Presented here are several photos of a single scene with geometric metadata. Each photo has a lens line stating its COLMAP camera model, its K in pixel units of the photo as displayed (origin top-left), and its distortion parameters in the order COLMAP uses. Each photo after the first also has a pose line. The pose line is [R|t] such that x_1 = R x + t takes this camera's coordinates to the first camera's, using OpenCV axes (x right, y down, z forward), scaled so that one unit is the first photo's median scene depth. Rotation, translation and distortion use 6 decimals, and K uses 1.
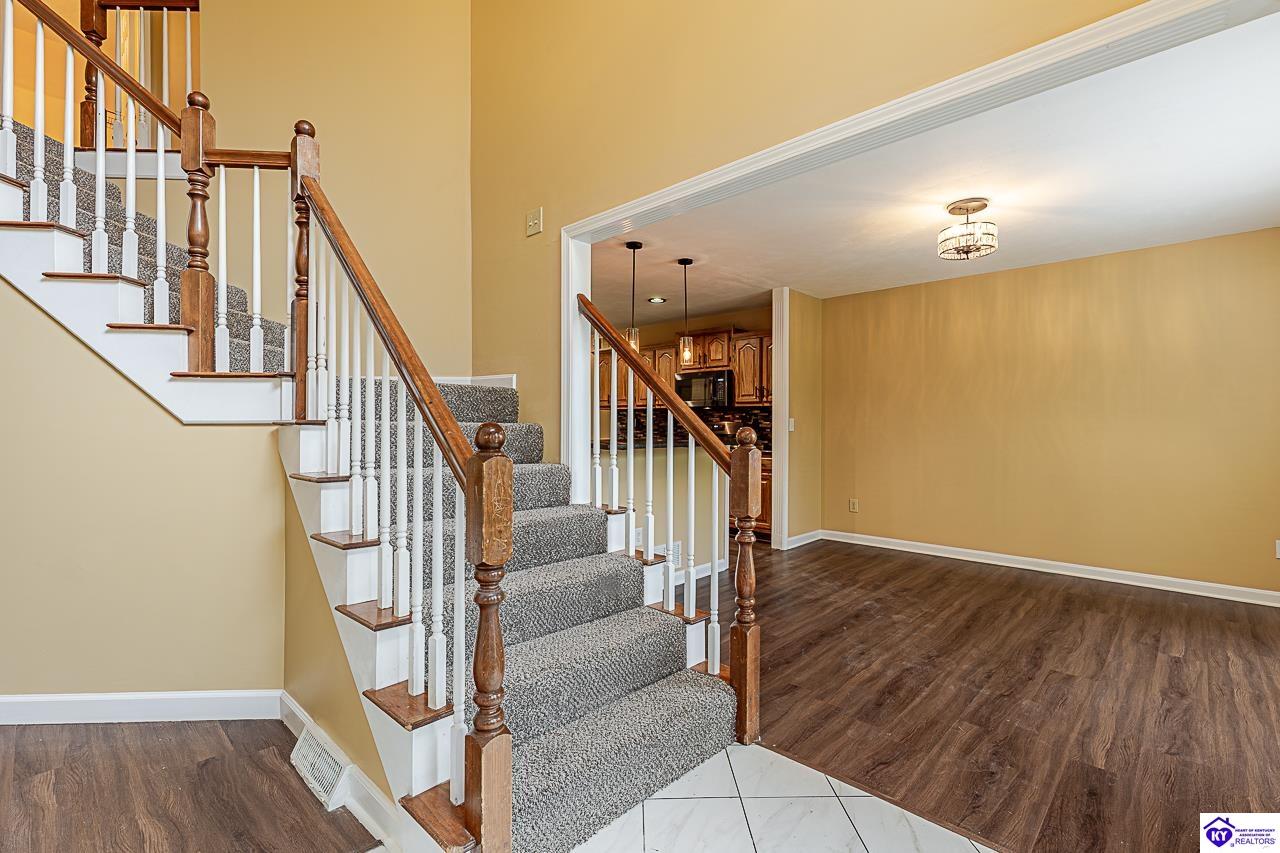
lens RADIAL K [[578.0, 0, 643.4], [0, 578.0, 429.7], [0, 0, 1]] dist [0.008298, -0.002286]
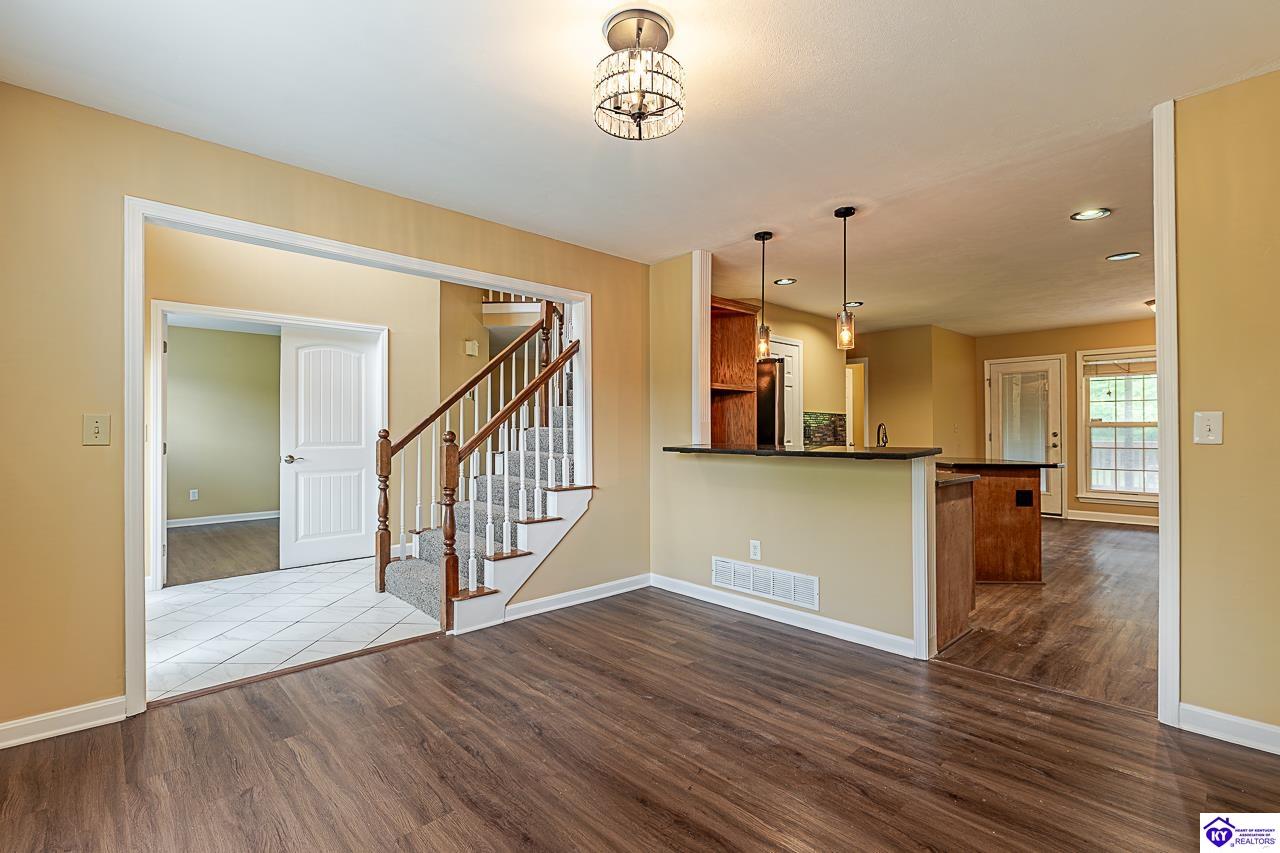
lens RADIAL K [[578.0, 0, 644.3], [0, 578.0, 429.0], [0, 0, 1]] dist [0.008298, -0.002286]
pose [[-0.050426, -0.006170, -0.998709, 1.442420], [-0.005818, 0.999966, -0.005884, -0.004970], [0.998711, 0.005514, -0.050460, 1.342696]]
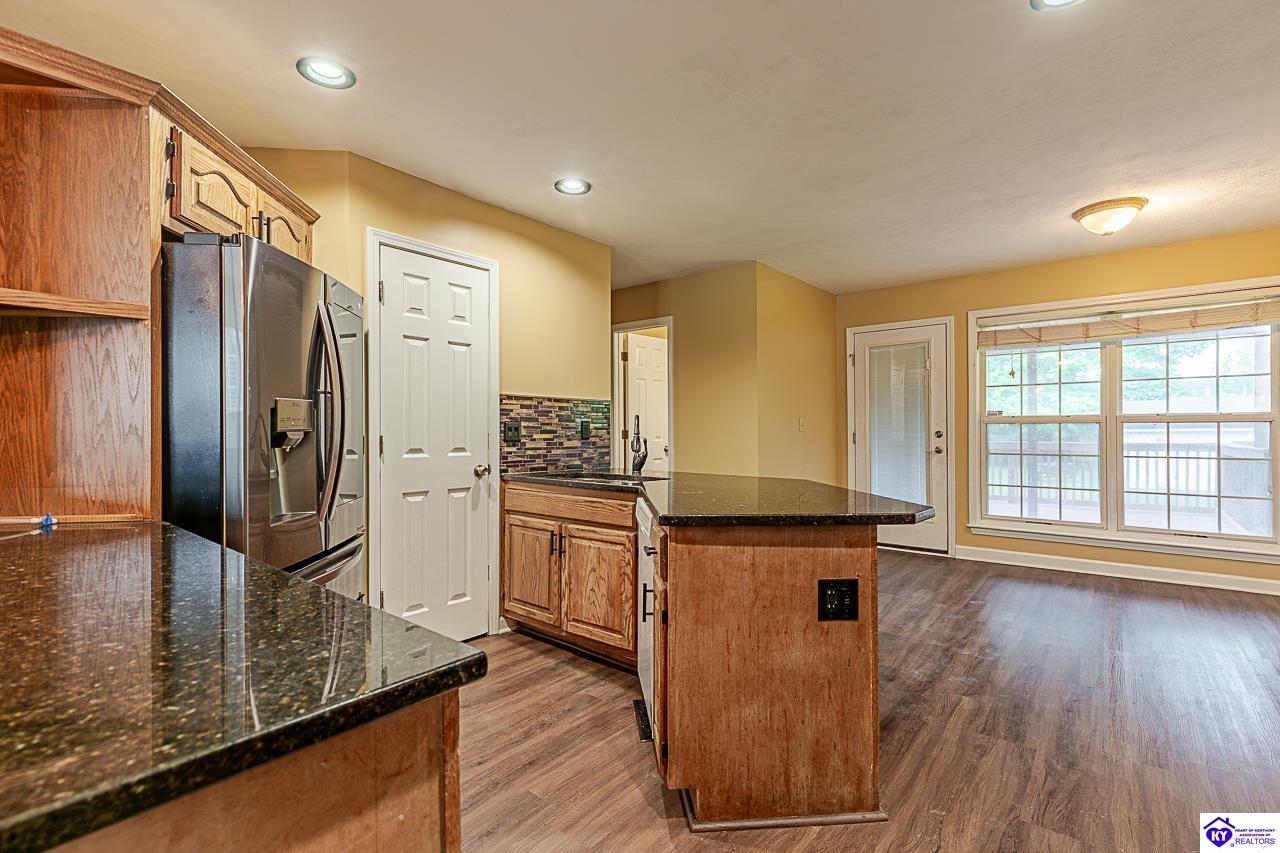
lens RADIAL K [[578.0, 0, 643.5], [0, 578.0, 427.4], [0, 0, 1]] dist [0.008298, -0.002286]
pose [[0.074174, -0.005469, -0.997230, 0.327355], [-0.006060, 0.999964, -0.005934, -0.012462], [0.997227, 0.006483, 0.074138, 2.102745]]
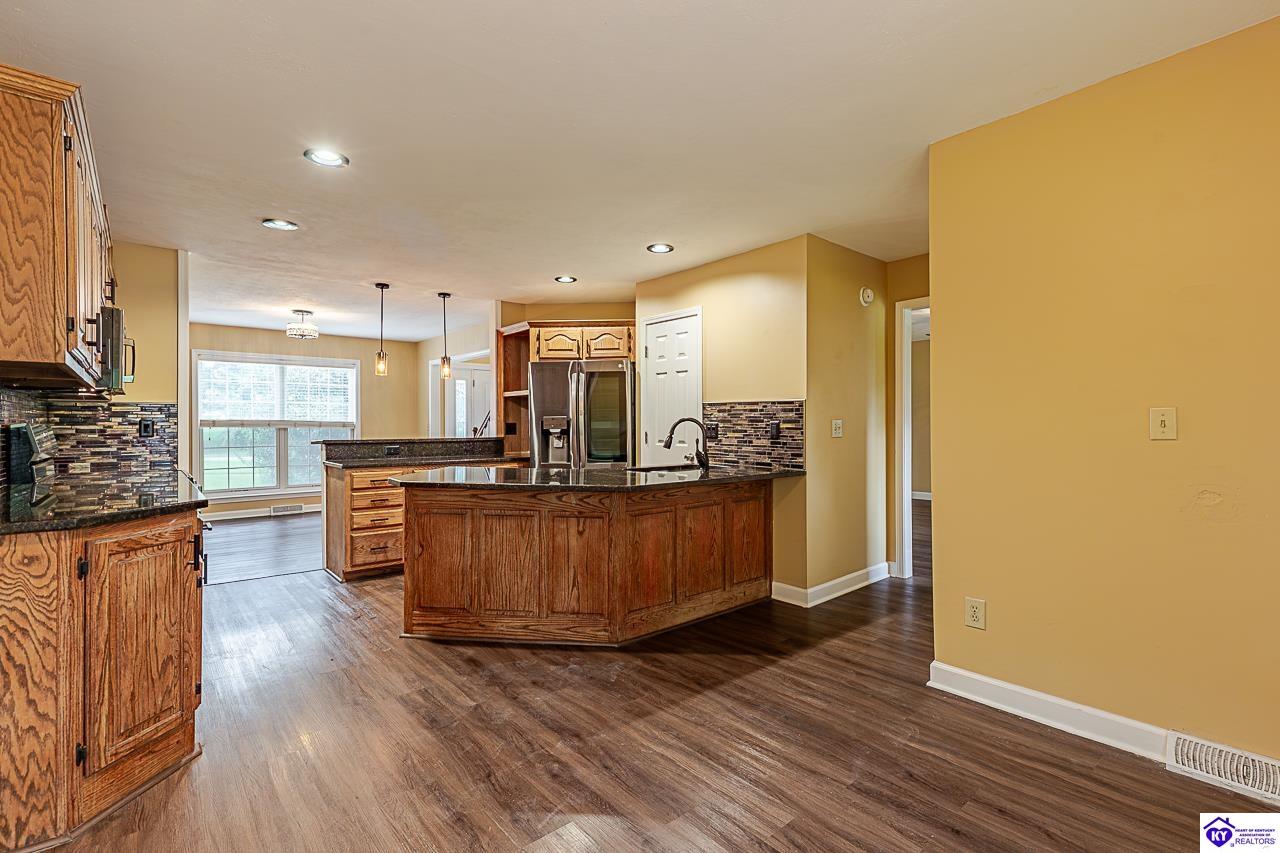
lens RADIAL K [[578.0, 0, 643.3], [0, 578.0, 424.3], [0, 0, 1]] dist [0.008298, -0.002286]
pose [[-0.995315, -0.001441, 0.096675, -0.974304], [-0.000772, 0.999976, 0.006957, -0.039708], [-0.096683, 0.006850, -0.995292, 3.640041]]
